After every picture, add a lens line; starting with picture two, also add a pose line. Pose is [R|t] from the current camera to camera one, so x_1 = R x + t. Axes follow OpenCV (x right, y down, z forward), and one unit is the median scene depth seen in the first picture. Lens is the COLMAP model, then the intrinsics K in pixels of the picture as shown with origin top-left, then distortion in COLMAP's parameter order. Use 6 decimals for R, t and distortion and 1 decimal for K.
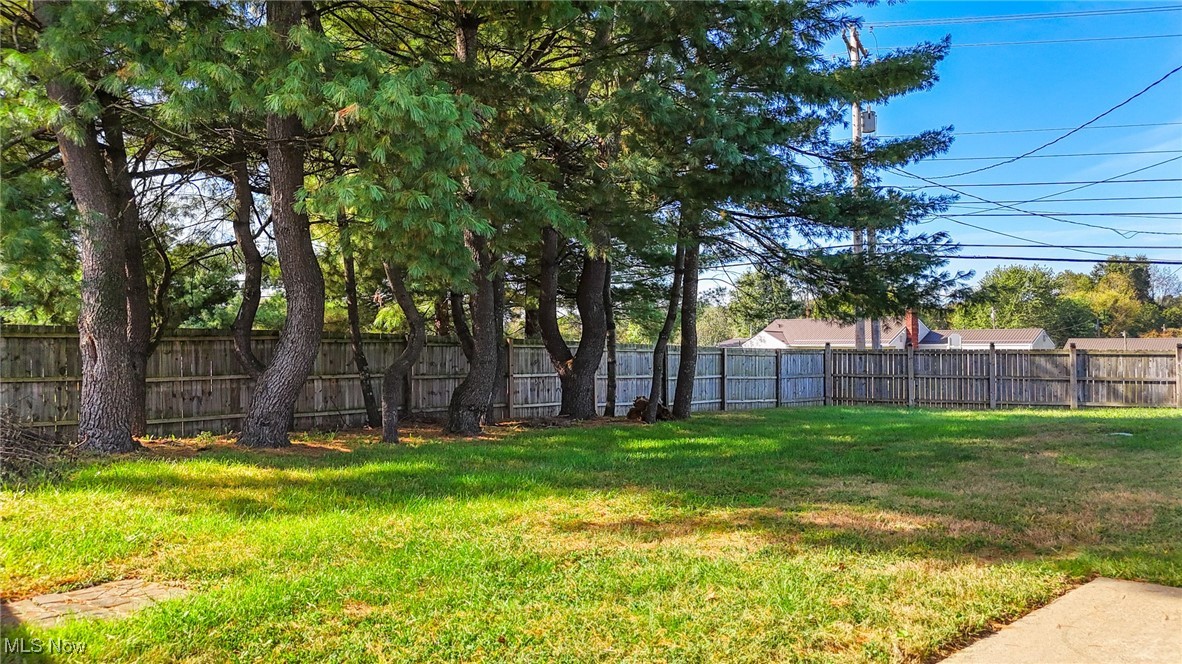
lens RADIAL K [[839.8, 0, 591.0], [0, 839.8, 332.0], [0, 0, 1]] dist [0.000849, -0.000595]
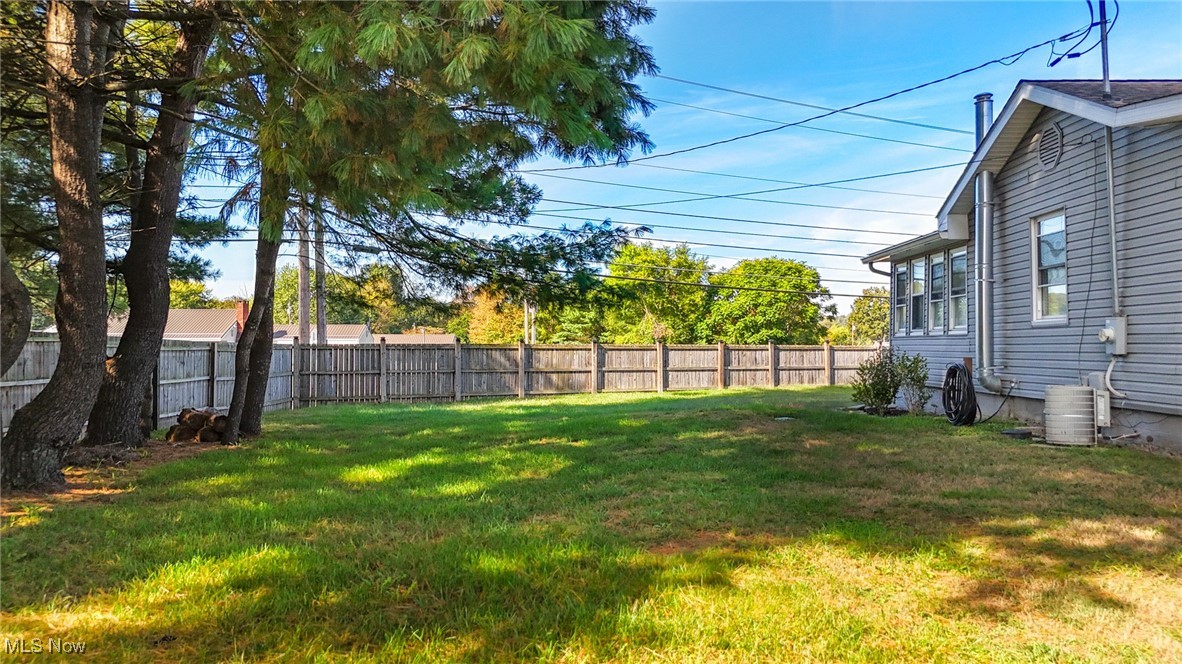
lens RADIAL K [[839.8, 0, 591.0], [0, 839.8, 332.0], [0, 0, 1]] dist [0.000849, -0.000595]
pose [[0.686921, 0.009593, 0.726669, -0.168293], [-0.013581, 0.999908, -0.000362, 0.003887], [-0.726606, -0.009620, 0.686987, 0.172661]]
